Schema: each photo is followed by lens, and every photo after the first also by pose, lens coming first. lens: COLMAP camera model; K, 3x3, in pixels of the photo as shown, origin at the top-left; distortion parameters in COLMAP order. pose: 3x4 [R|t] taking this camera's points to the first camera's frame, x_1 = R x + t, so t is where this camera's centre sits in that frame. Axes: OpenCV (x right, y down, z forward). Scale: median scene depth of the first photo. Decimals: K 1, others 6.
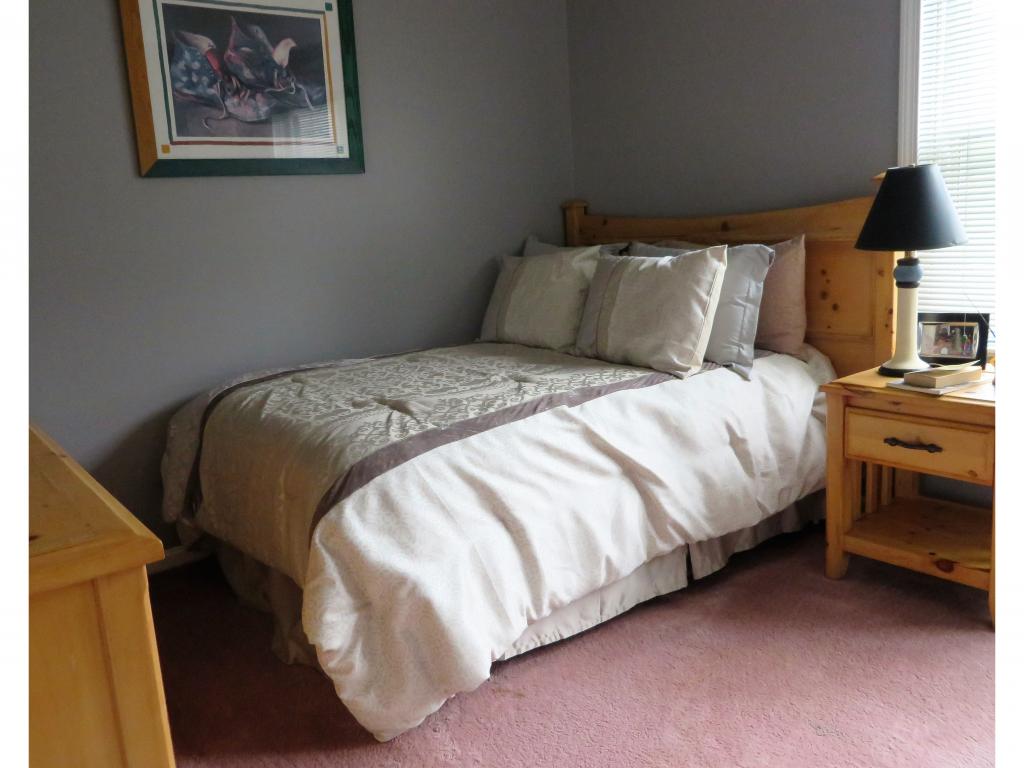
lens RADIAL K [[825.0, 0, 507.9], [0, 825.0, 379.8], [0, 0, 1]] dist [-0.005872, -0.007714]
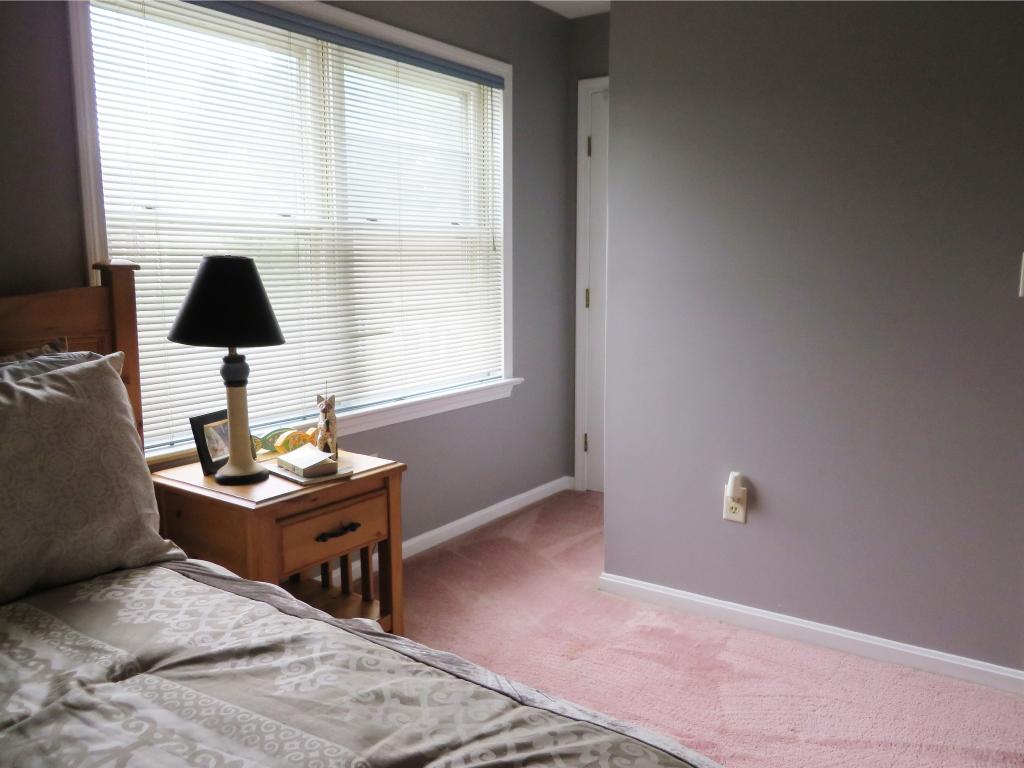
lens RADIAL K [[825.0, 0, 507.9], [0, 825.0, 379.8], [0, 0, 1]] dist [-0.005872, -0.007714]
pose [[-0.289749, -0.068909, 0.954619, -0.492000], [0.200244, 0.970967, 0.130867, -0.182398], [-0.935921, 0.229075, -0.267538, 0.979367]]
